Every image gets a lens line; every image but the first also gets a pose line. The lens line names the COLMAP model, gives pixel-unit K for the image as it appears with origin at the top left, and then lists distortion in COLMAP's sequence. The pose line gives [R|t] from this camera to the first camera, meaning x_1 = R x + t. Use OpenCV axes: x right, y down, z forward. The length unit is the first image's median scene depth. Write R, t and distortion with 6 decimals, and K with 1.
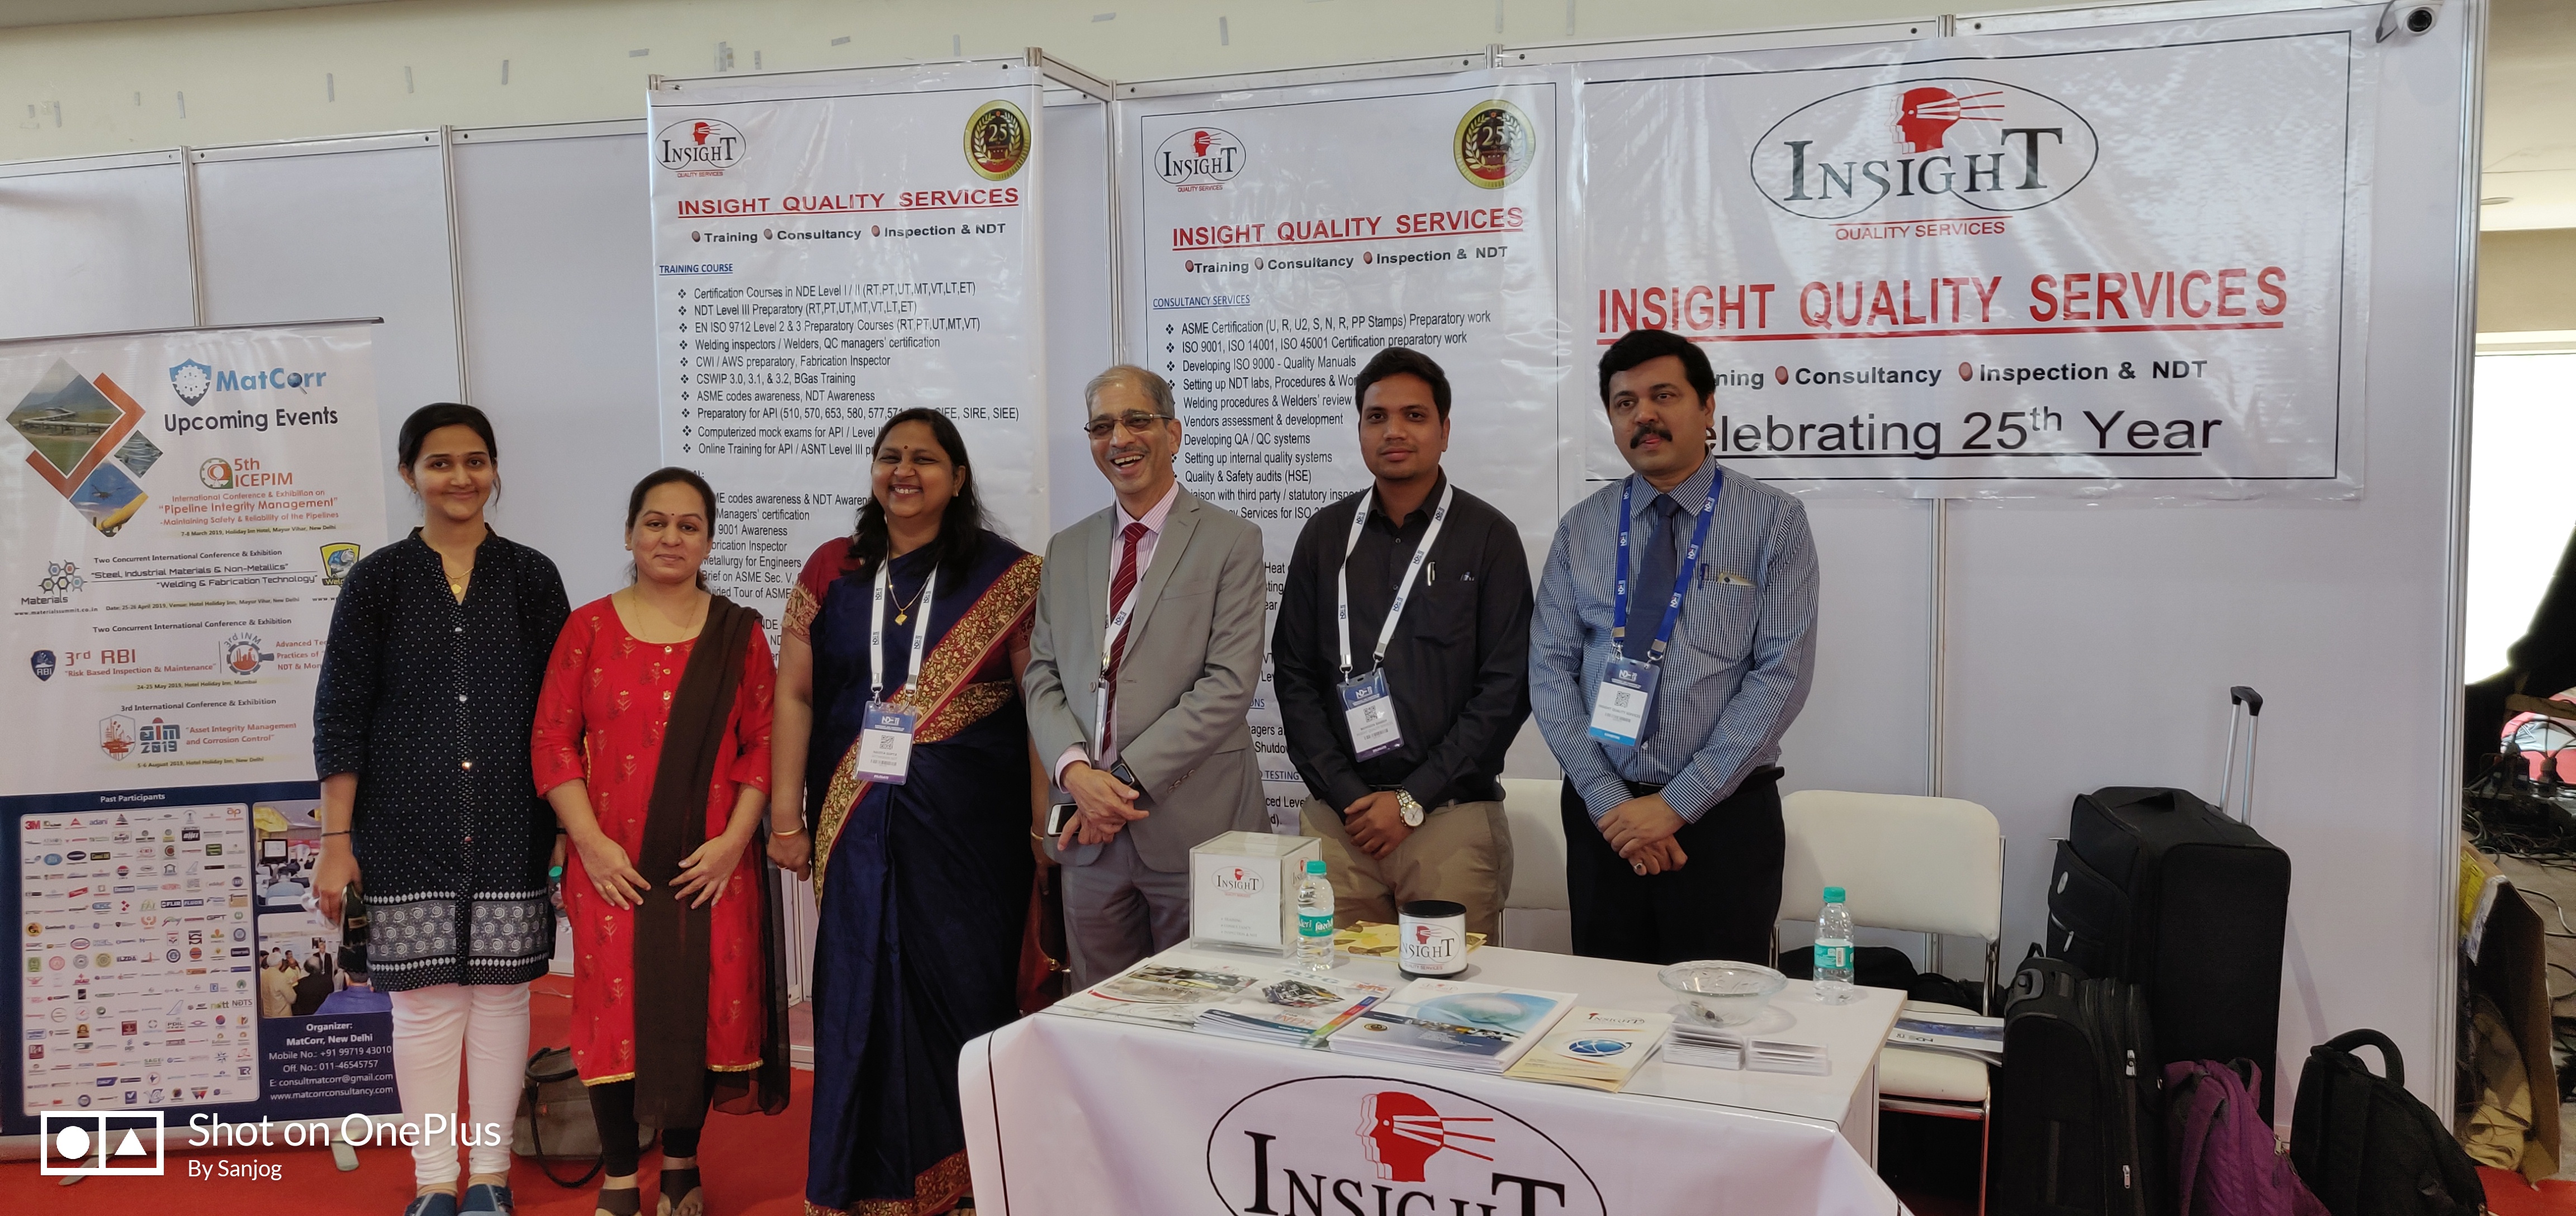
lens RADIAL K [[1903.0, 0, 1294.9], [0, 1903.0, 582.2], [0, 0, 1]] dist [0.000531, 0.050210]
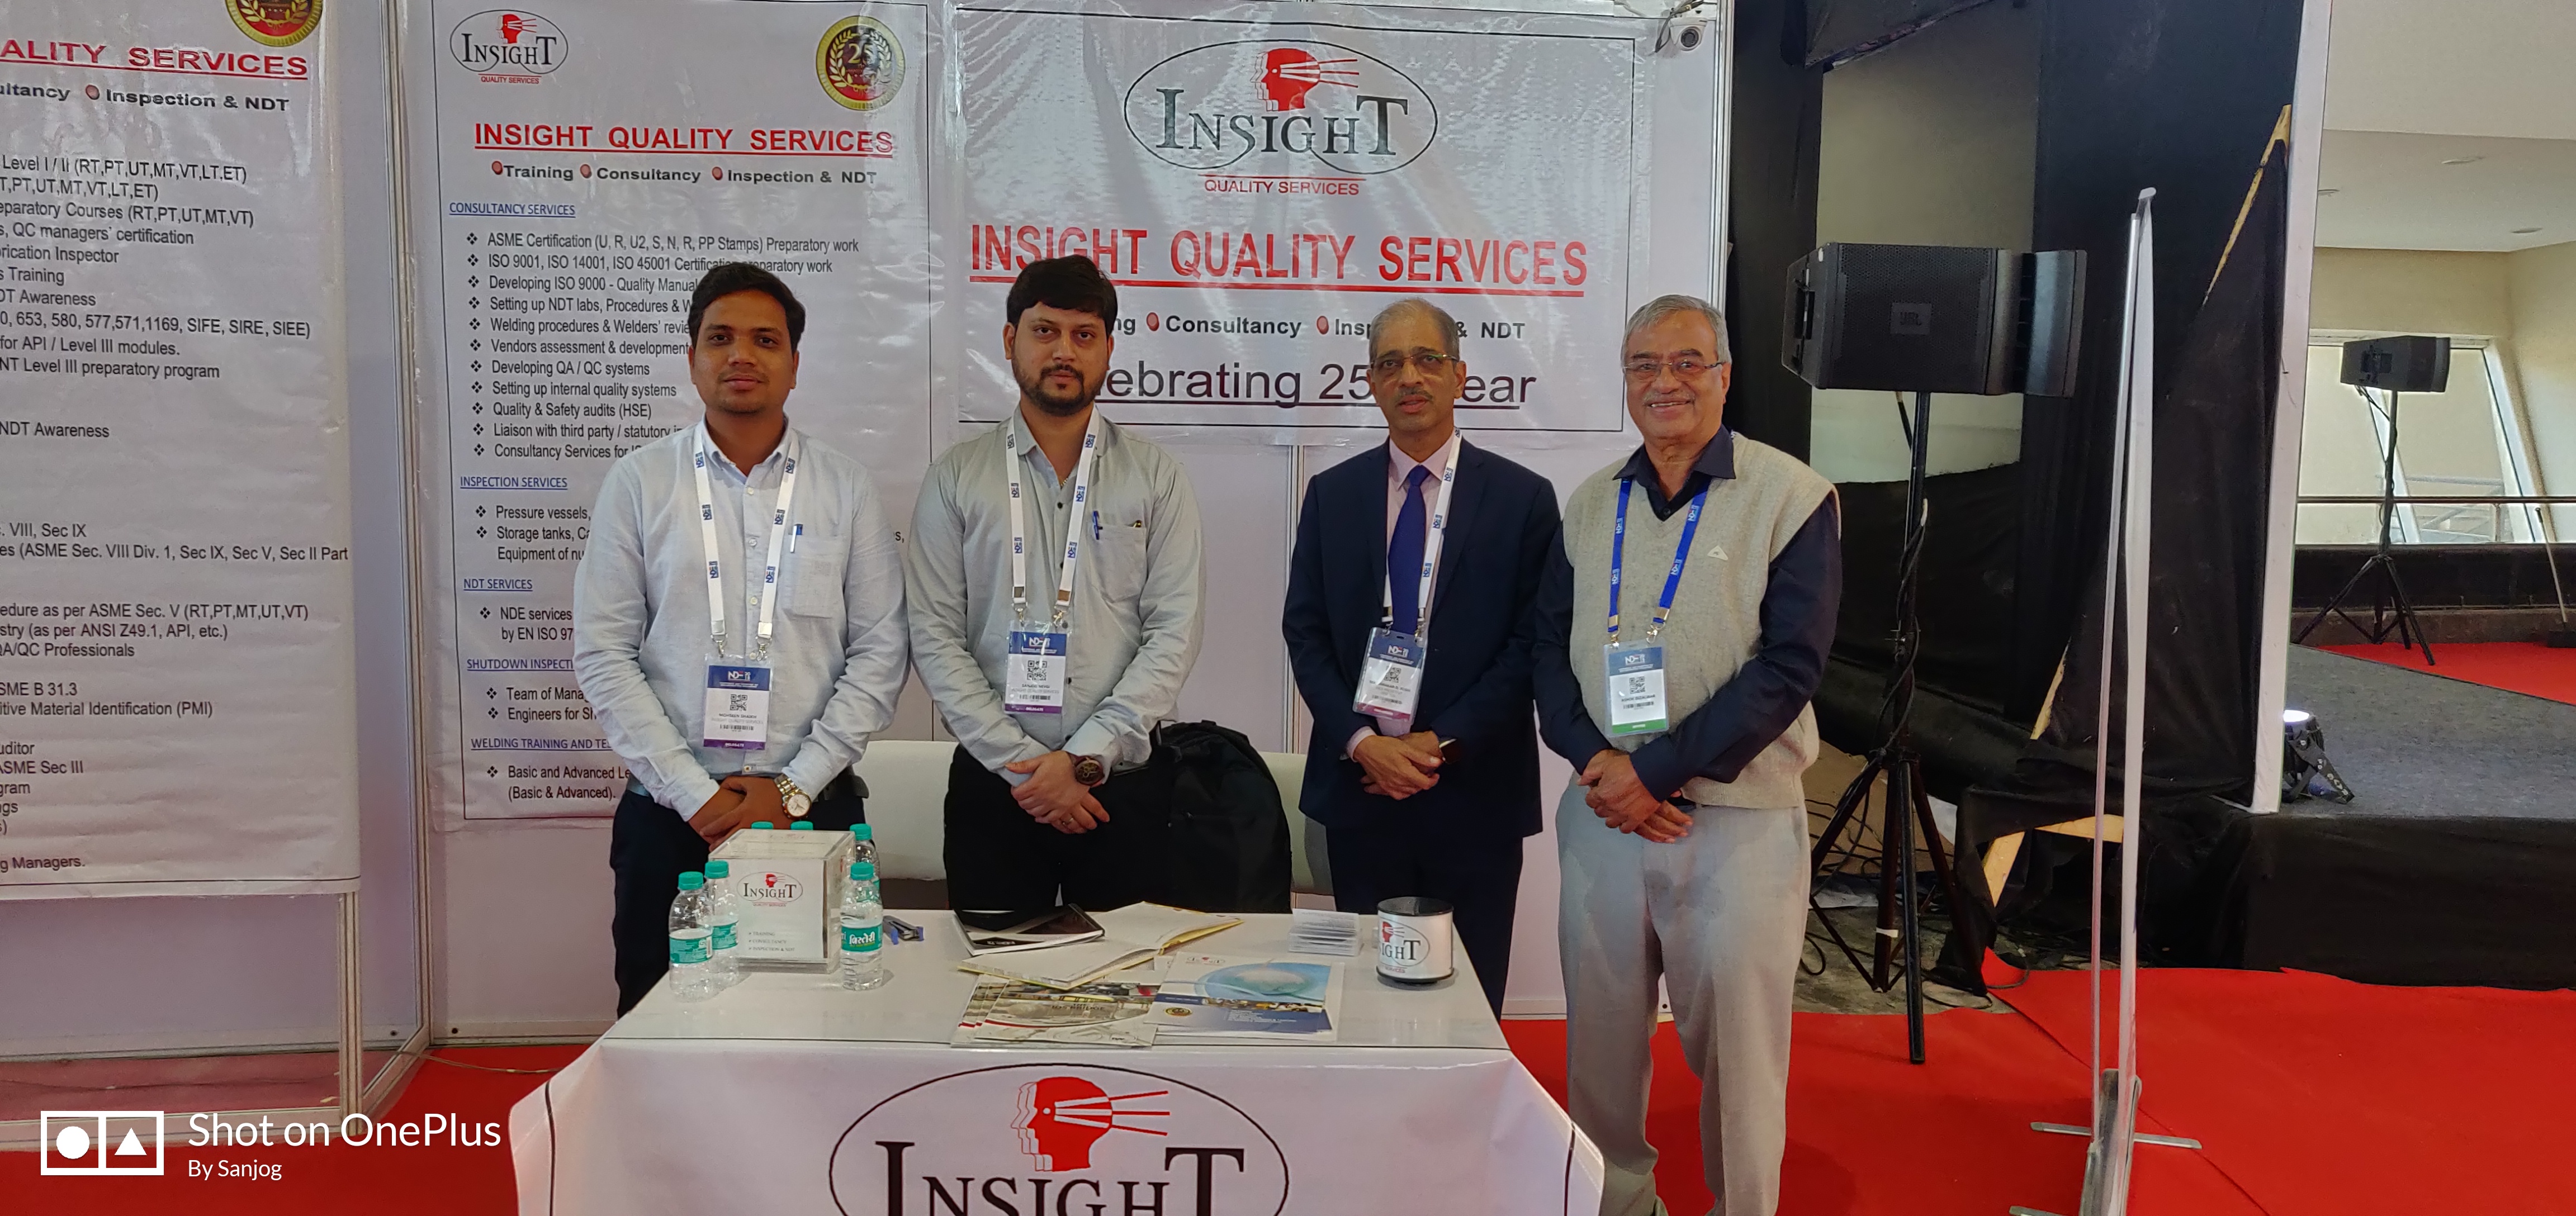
lens RADIAL K [[1903.0, 0, 1242.1], [0, 1903.0, 579.5], [0, 0, 1]] dist [0.000531, 0.050210]
pose [[0.905227, -0.017809, 0.424555, -0.132923], [0.004998, 0.999498, 0.031271, -0.002853], [-0.424899, -0.026185, 0.904862, 0.062198]]
